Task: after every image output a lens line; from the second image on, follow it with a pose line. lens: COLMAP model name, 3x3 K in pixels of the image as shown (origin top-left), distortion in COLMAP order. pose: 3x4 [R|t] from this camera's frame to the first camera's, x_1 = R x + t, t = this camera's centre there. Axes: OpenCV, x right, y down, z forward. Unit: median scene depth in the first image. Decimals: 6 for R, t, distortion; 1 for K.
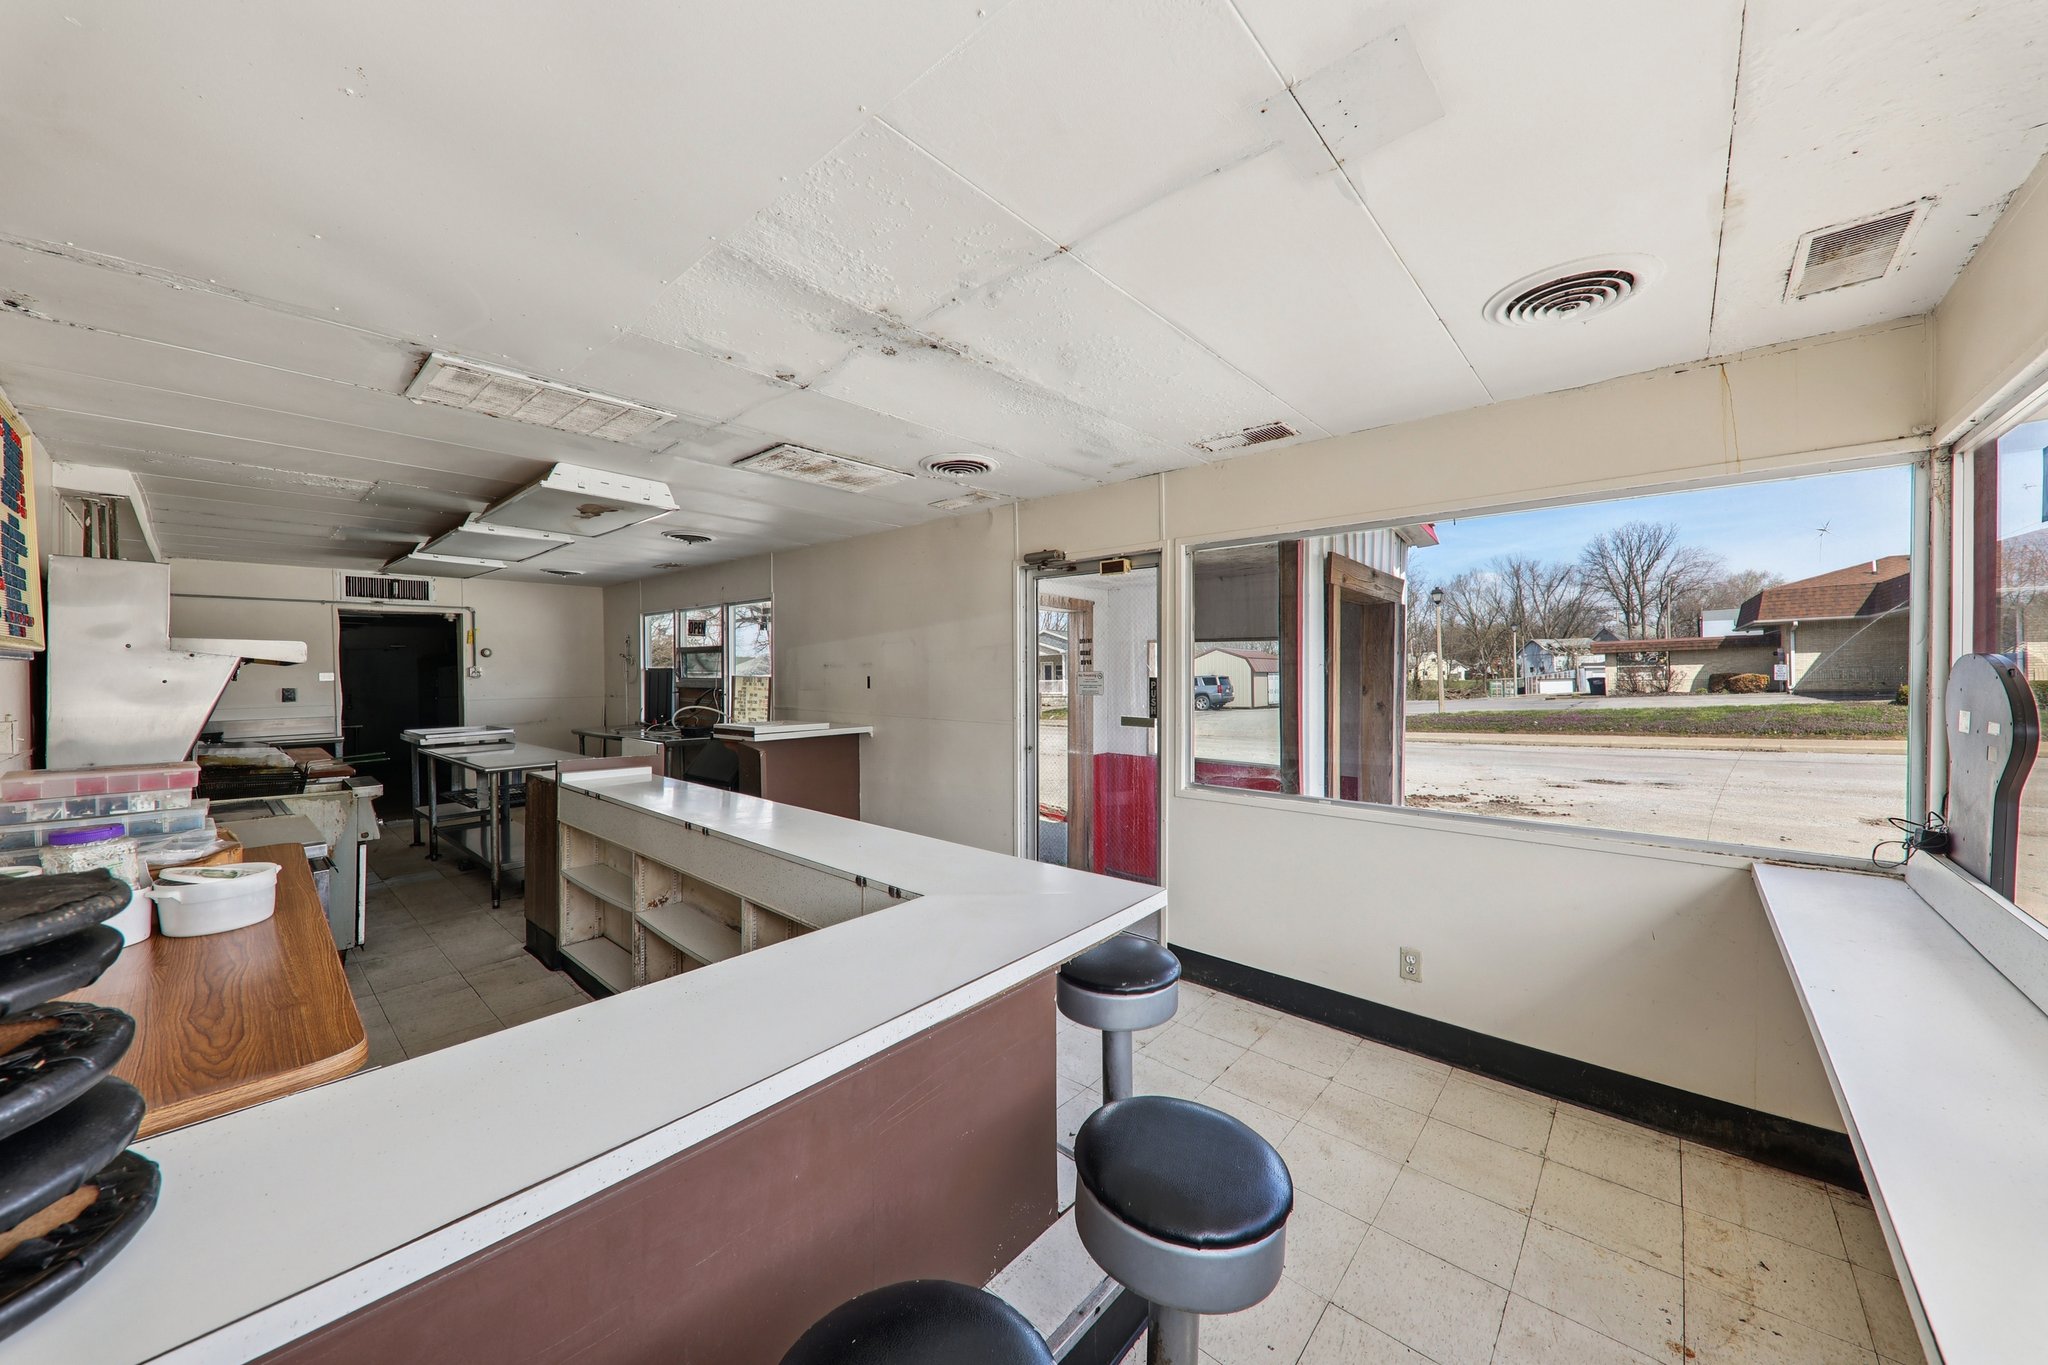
lens RADIAL K [[717.7, 0, 1014.1], [0, 717.7, 678.3], [0, 0, 1]] dist [-0.002091, -0.000675]
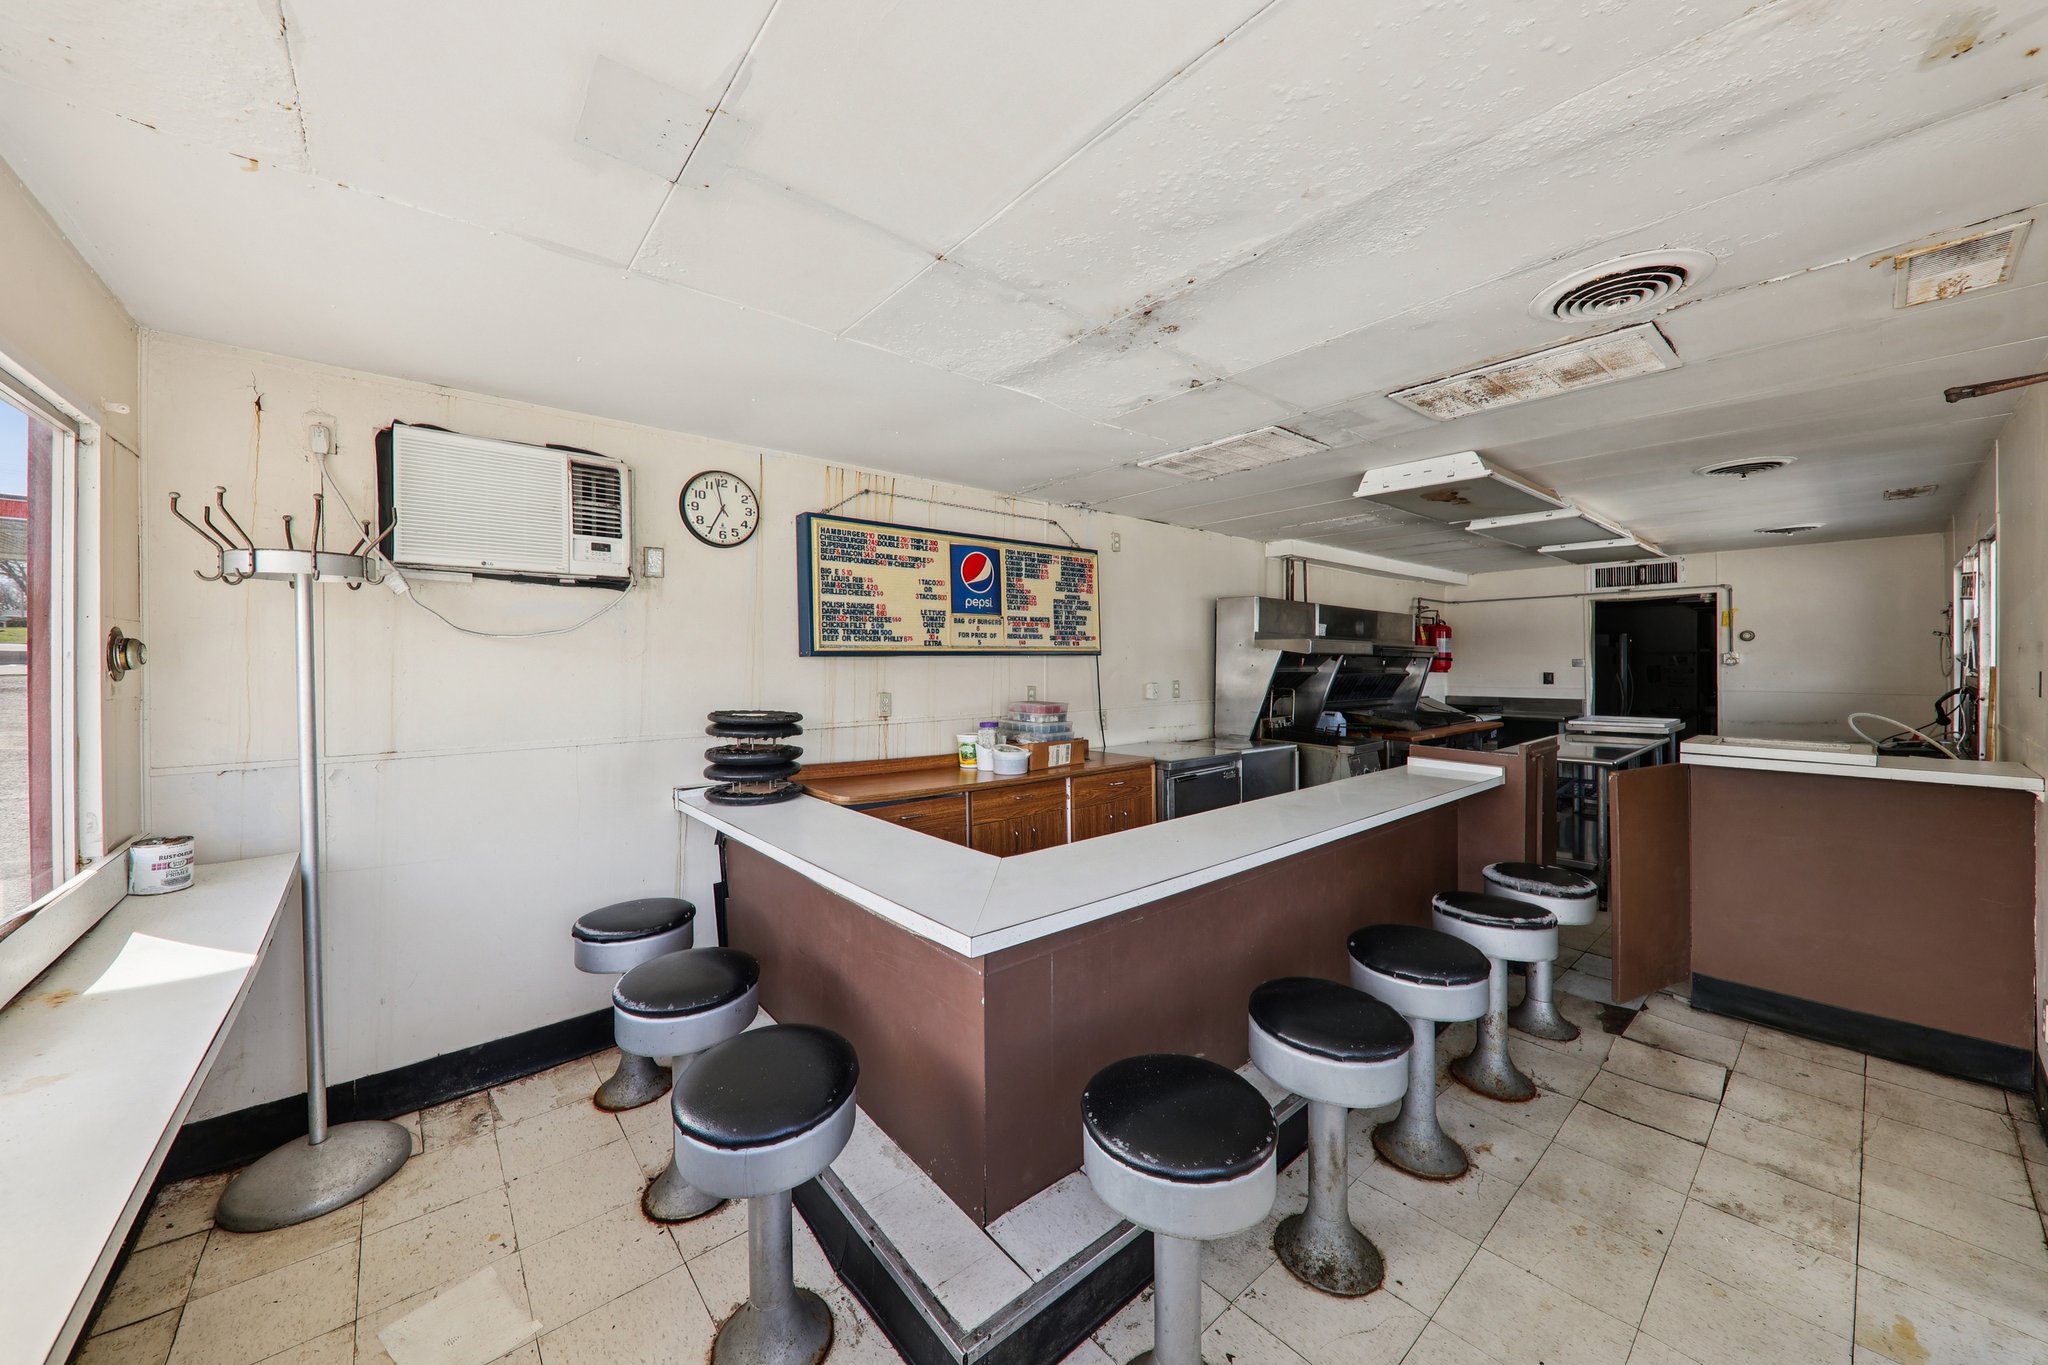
lens RADIAL K [[717.7, 0, 1017.5], [0, 717.7, 664.6], [0, 0, 1]] dist [-0.002091, -0.000675]
pose [[-0.144883, 0.010488, -0.989393, 0.257813], [-0.007083, 0.999907, 0.011637, -0.005834], [0.989423, 0.008694, -0.144795, 0.300891]]
